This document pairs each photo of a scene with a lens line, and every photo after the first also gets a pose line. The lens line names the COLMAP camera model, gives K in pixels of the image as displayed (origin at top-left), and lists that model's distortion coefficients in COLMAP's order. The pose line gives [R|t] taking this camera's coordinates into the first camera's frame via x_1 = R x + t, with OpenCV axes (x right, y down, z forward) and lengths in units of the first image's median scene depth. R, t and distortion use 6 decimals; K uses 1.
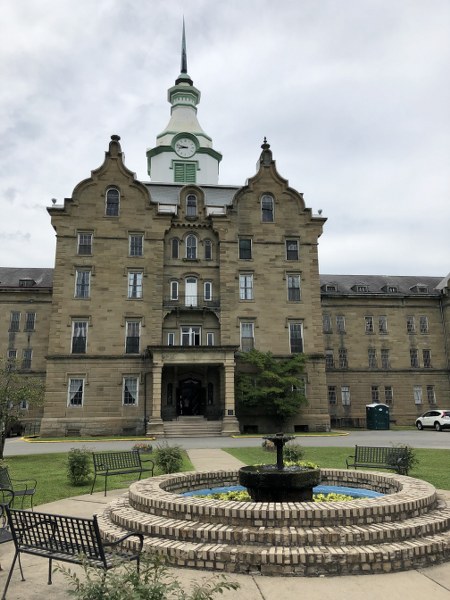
lens RADIAL K [[489.5, 0, 230.5], [0, 489.5, 301.3], [0, 0, 1]] dist [0.033710, -0.003755]
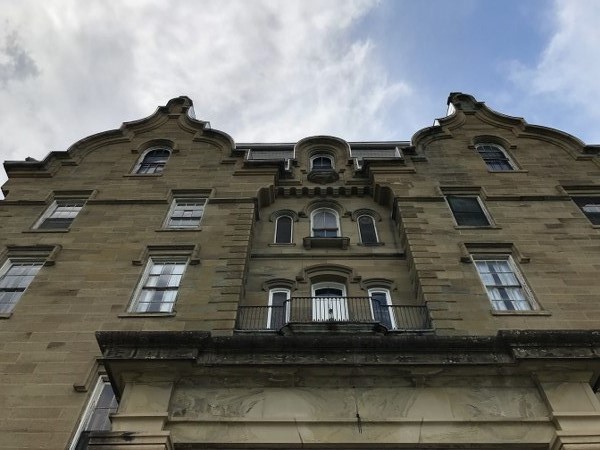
lens RADIAL K [[489.5, 0, 296.3], [0, 489.5, 223.6], [0, 0, 1]] dist [0.033710, -0.003755]
pose [[0.989618, -0.100324, -0.102918, -0.062912], [0.003064, 0.730636, -0.682760, 0.159205], [0.143693, 0.675356, 0.723358, 0.719367]]
